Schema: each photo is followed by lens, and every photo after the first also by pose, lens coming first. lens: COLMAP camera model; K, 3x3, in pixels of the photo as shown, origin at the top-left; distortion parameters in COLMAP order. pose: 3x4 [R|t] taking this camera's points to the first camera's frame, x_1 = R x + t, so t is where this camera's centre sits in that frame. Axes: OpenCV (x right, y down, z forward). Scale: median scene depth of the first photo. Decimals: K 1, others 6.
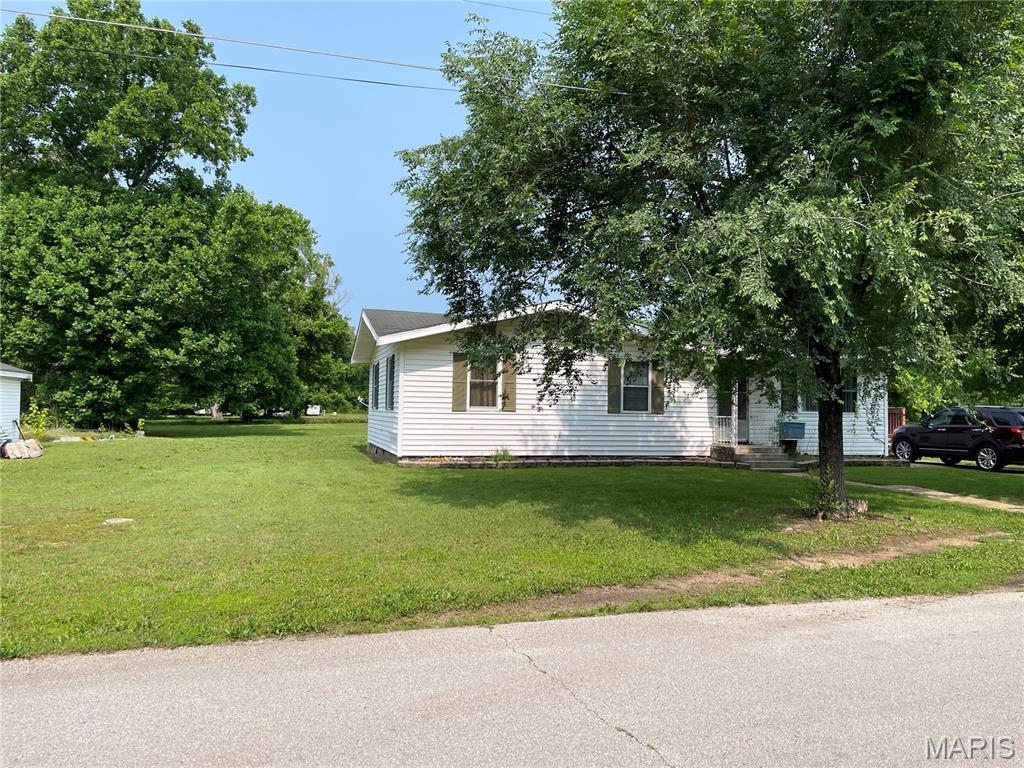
lens RADIAL K [[776.5, 0, 511.7], [0, 776.5, 384.6], [0, 0, 1]] dist [0.045340, 0.000527]
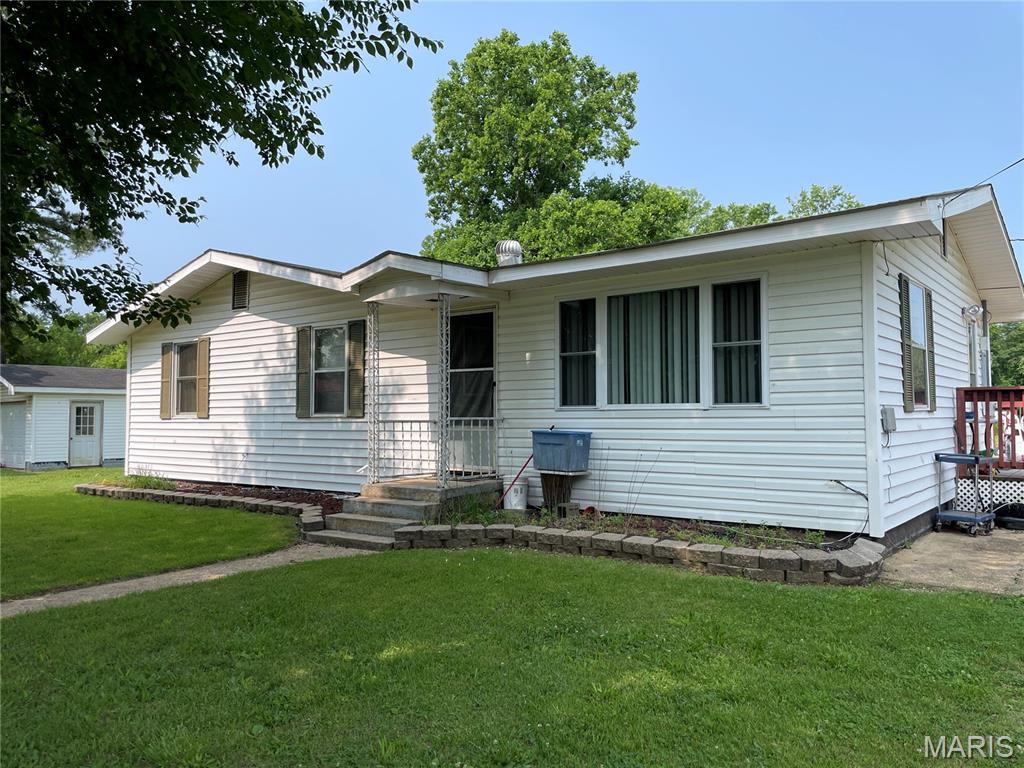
lens RADIAL K [[776.5, 0, 511.8], [0, 776.5, 382.0], [0, 0, 1]] dist [0.045340, 0.000527]
pose [[0.599681, -0.055178, -0.798334, 0.711002], [0.041177, 0.998426, -0.038077, 0.038477], [0.799179, -0.010039, 0.601010, 0.765007]]
